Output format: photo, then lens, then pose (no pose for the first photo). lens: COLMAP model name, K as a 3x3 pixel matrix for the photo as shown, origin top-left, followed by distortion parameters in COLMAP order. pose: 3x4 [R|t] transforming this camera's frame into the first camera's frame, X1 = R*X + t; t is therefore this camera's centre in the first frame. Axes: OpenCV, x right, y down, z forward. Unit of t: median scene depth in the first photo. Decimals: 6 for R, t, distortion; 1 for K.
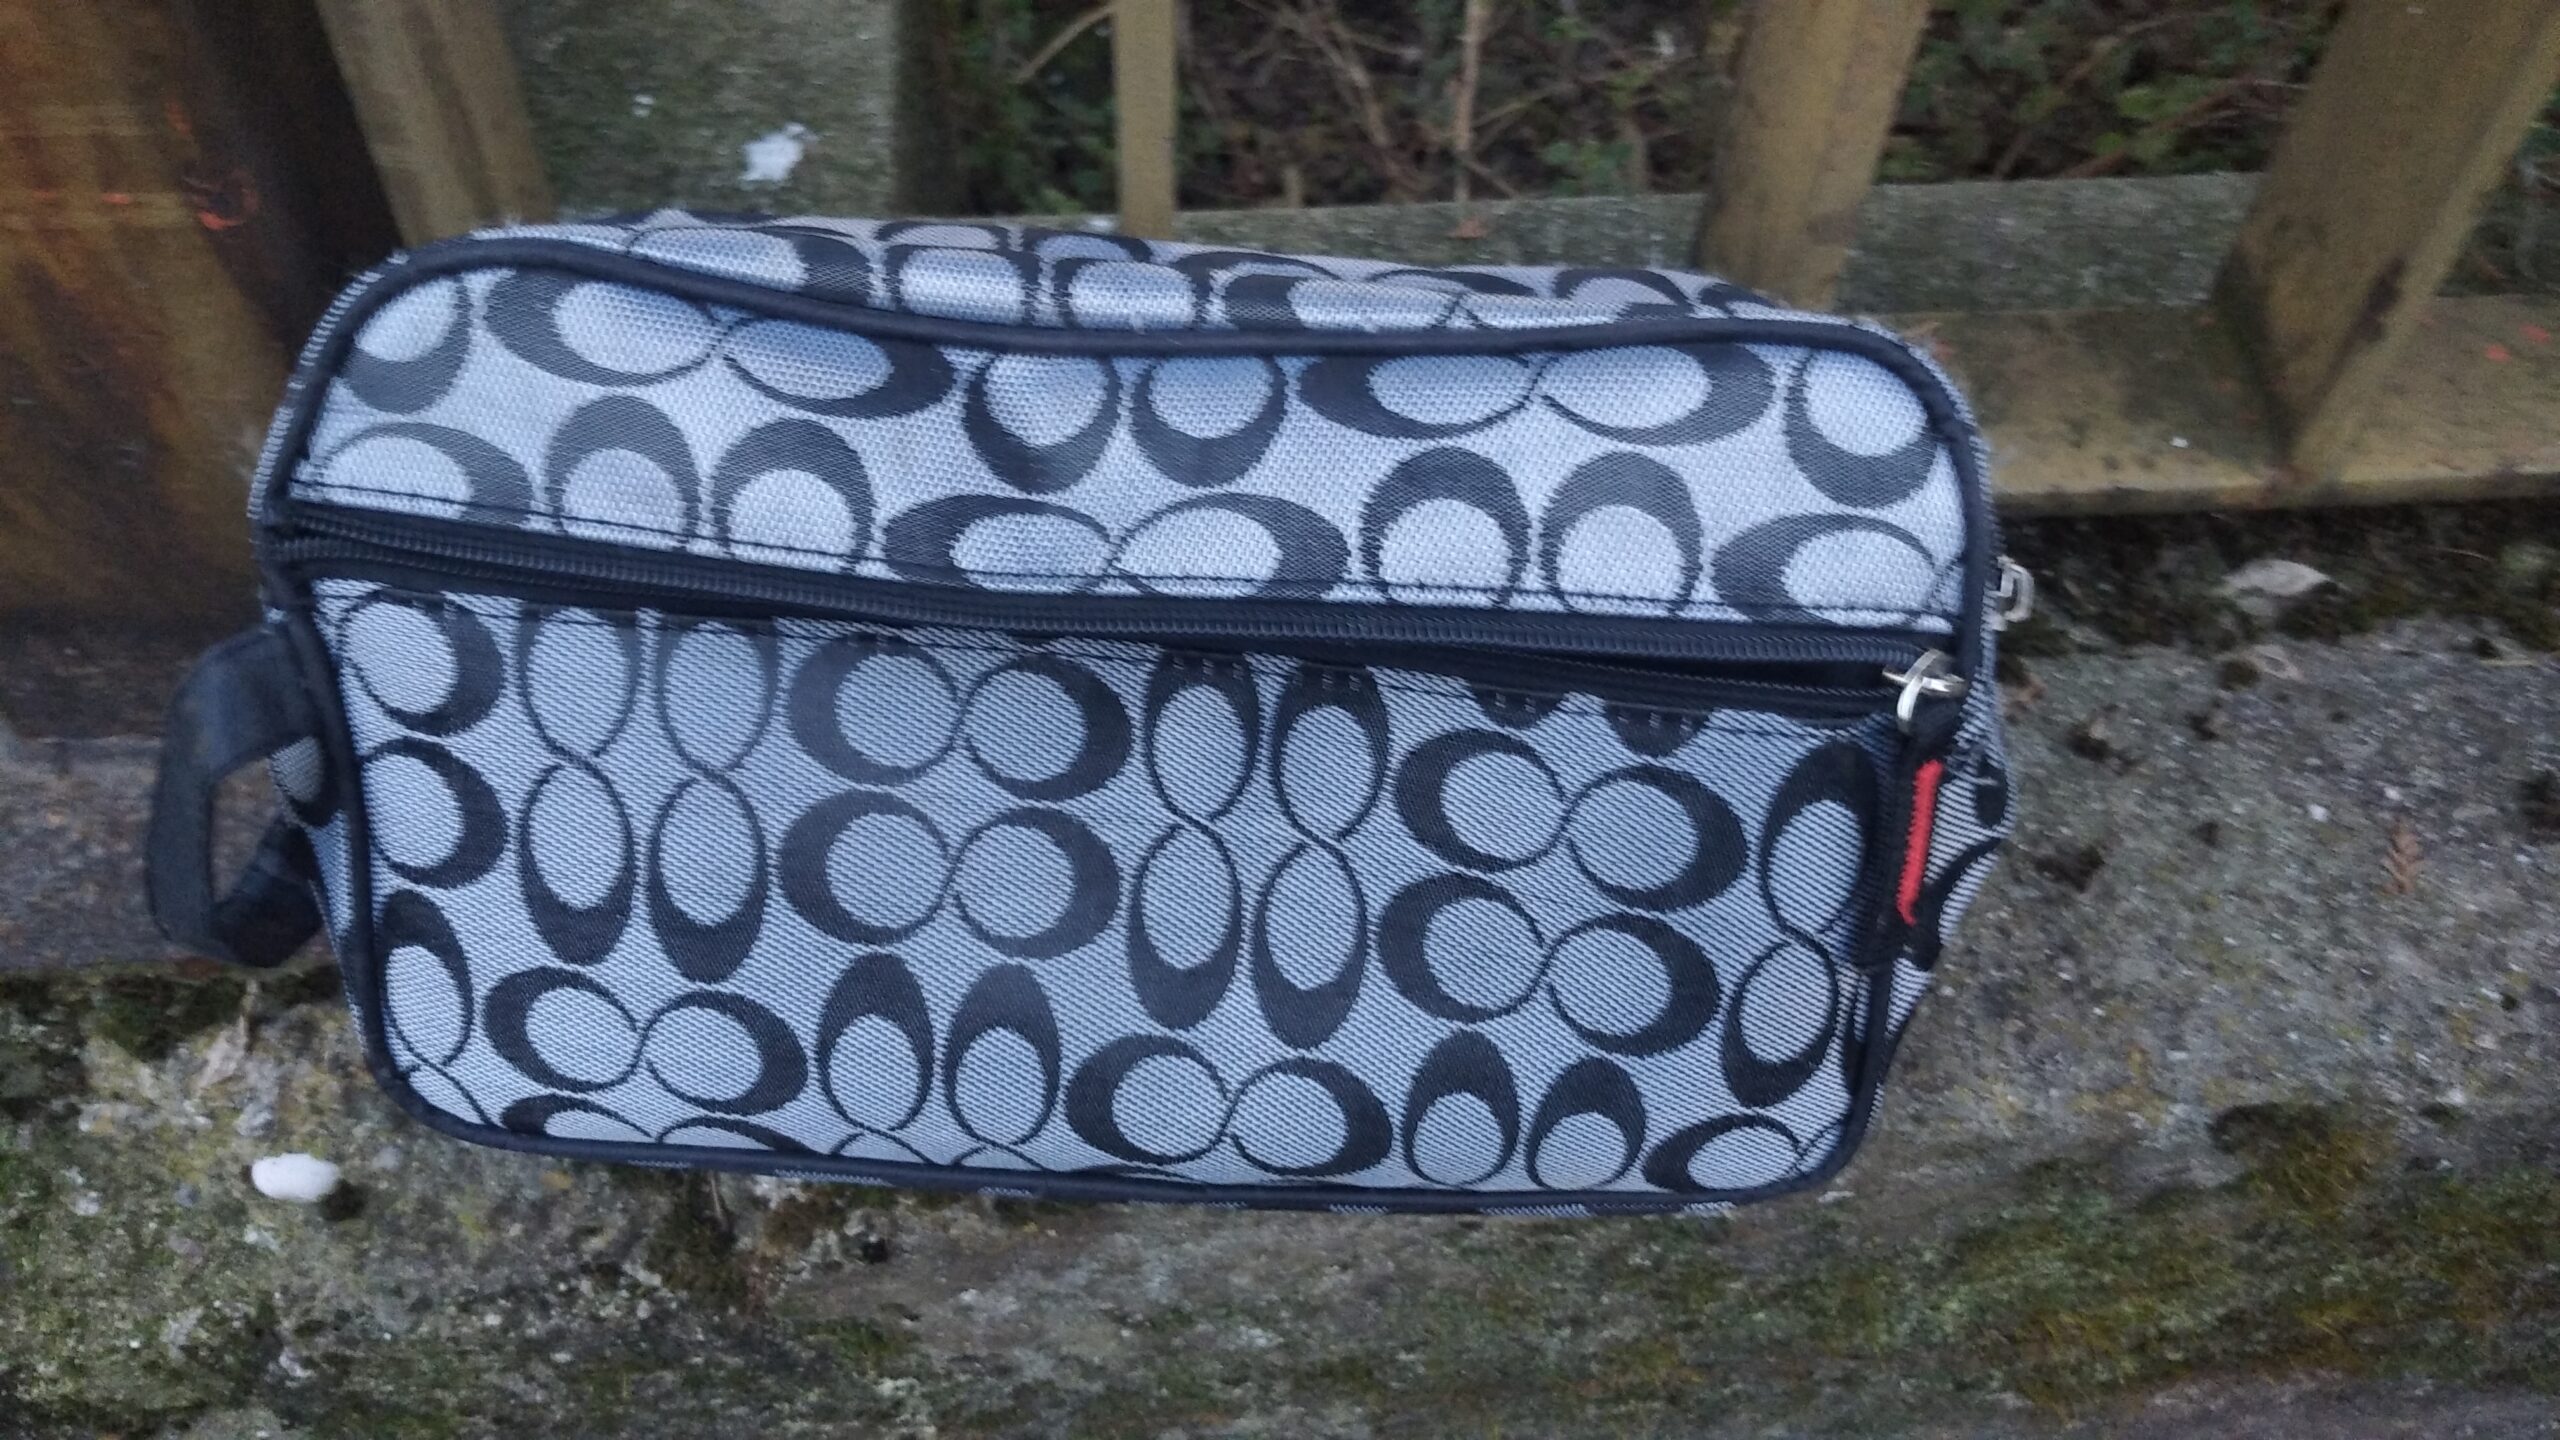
lens RADIAL K [[2131.6, 0, 1307.4], [0, 2131.6, 714.0], [0, 0, 1]] dist [0.014336, -0.082478]
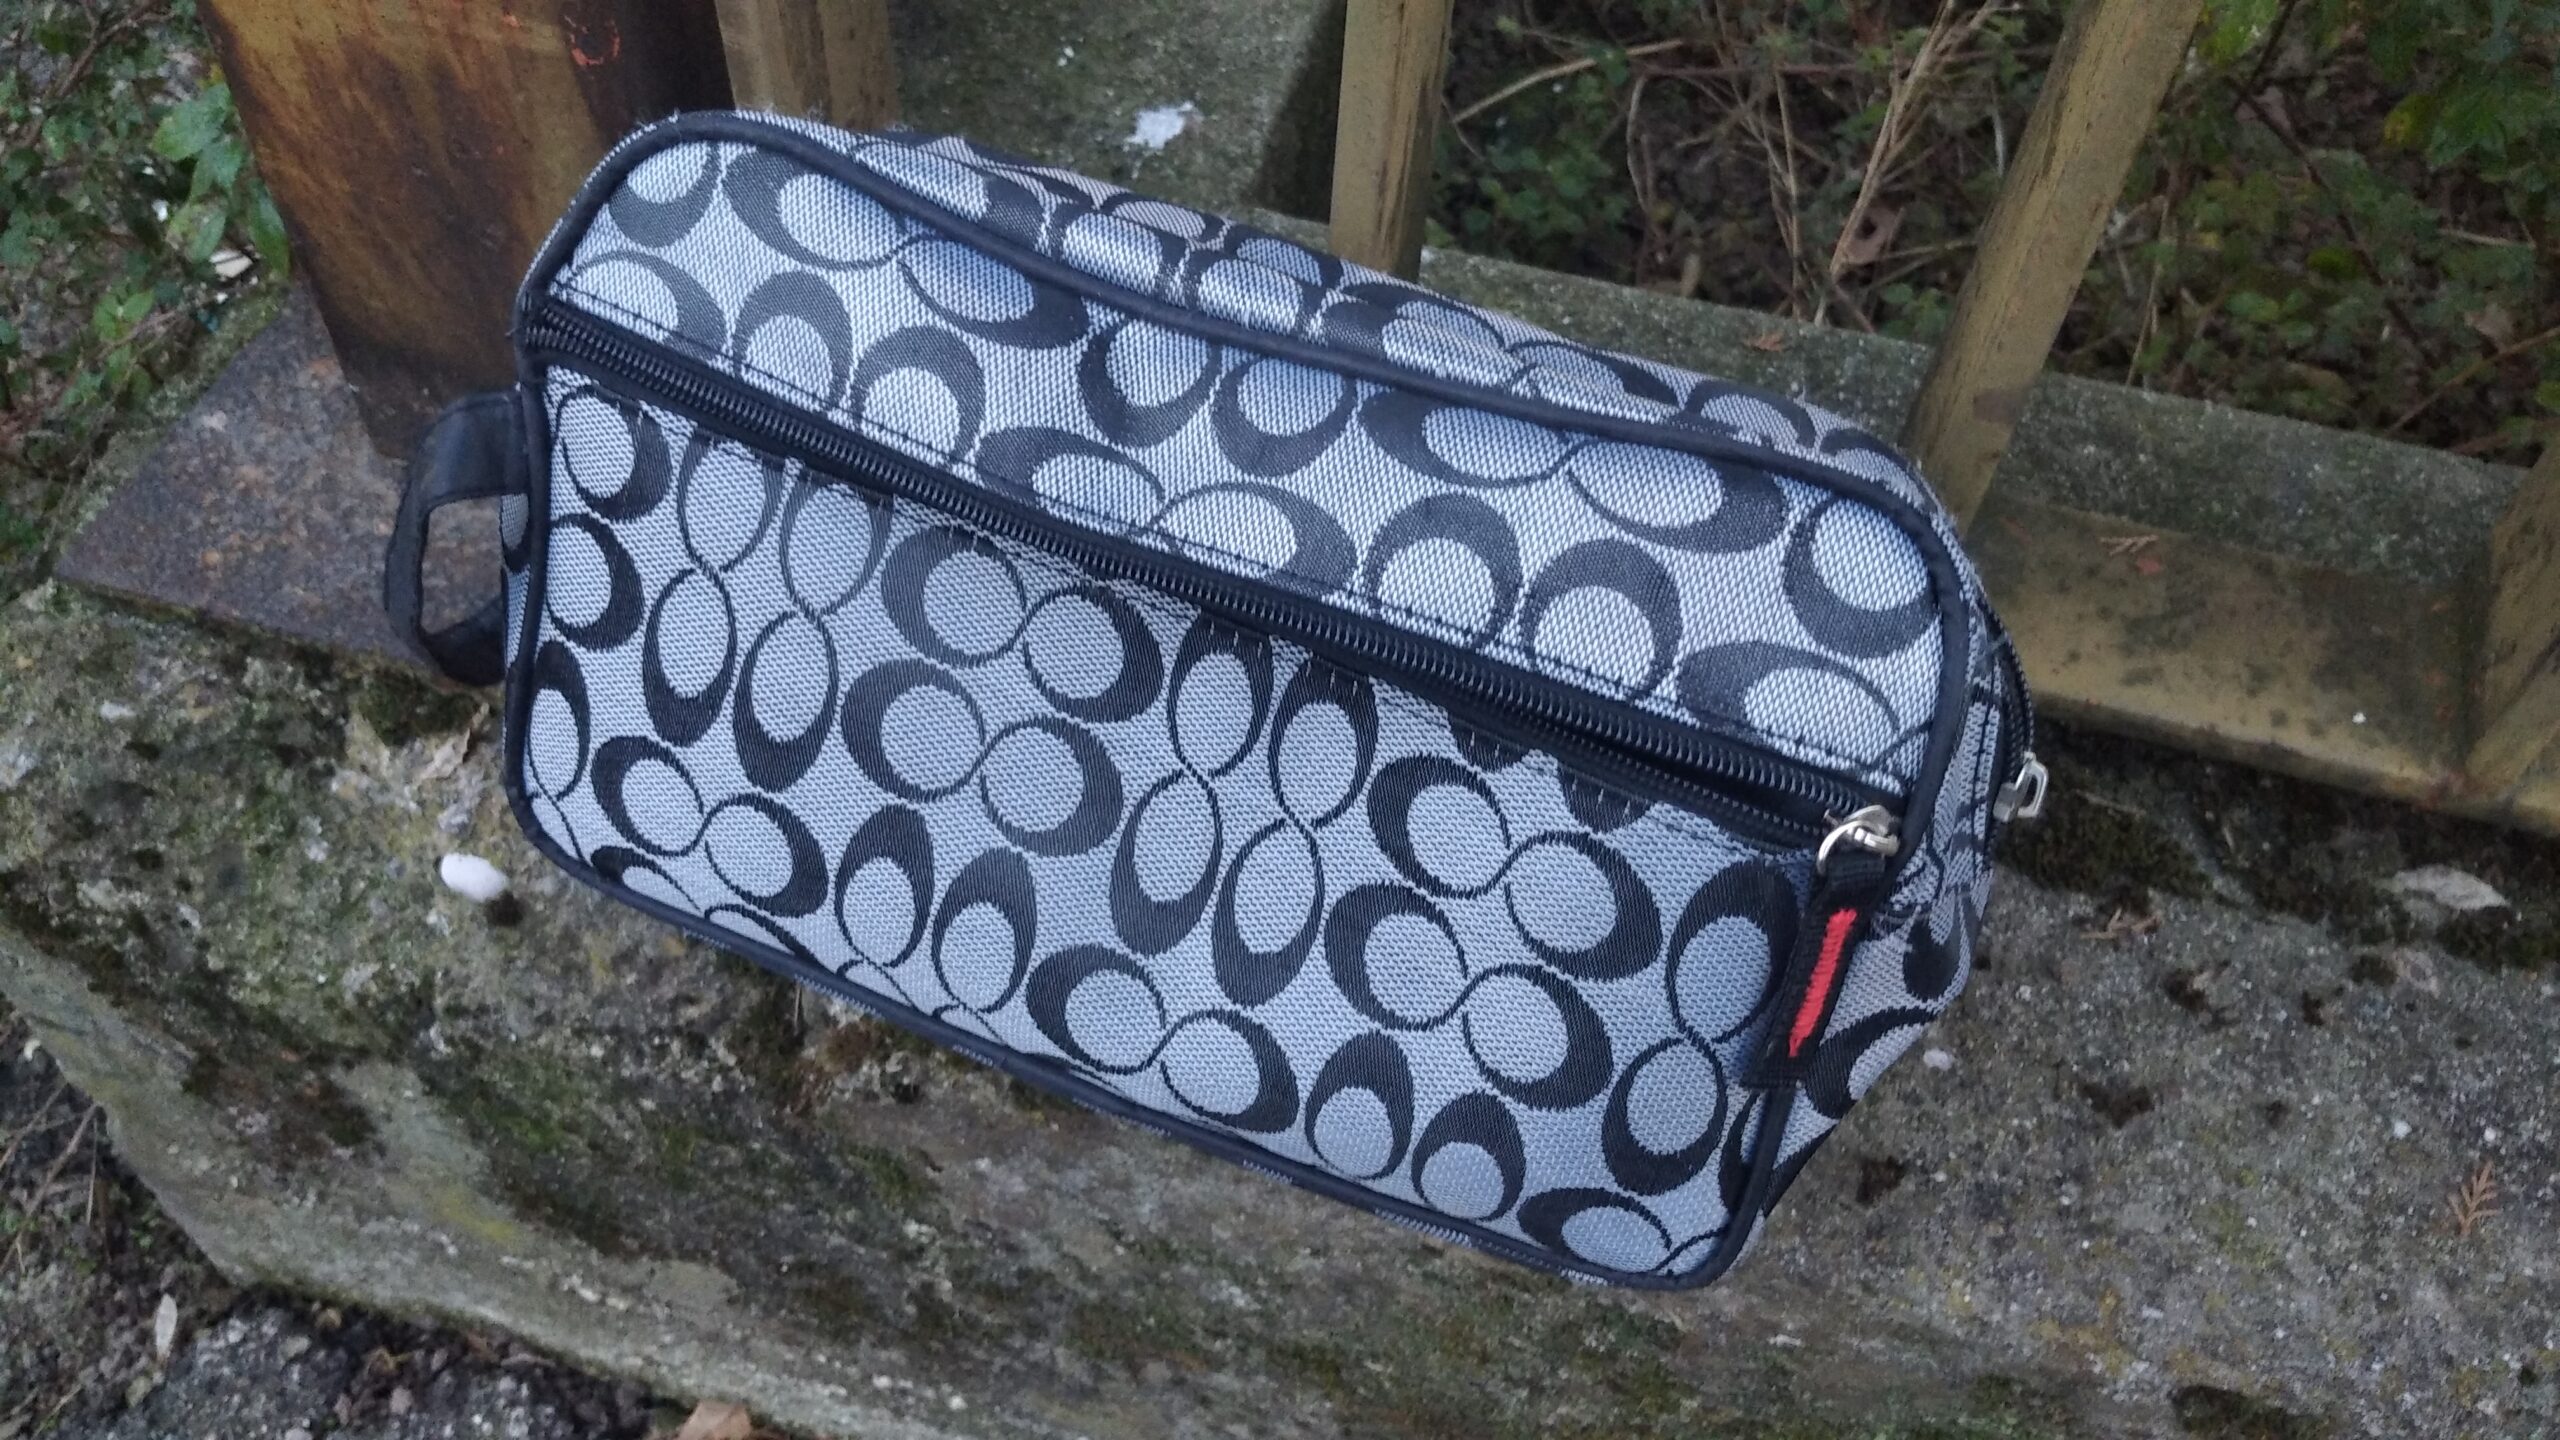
lens RADIAL K [[2131.6, 0, 1280.9], [0, 2131.6, 717.1], [0, 0, 1]] dist [0.014336, -0.082478]
pose [[0.938353, 0.275671, -0.208564, 0.202374], [-0.279706, 0.960028, 0.010493, -0.001086], [0.203120, 0.048491, 0.977952, -0.064815]]
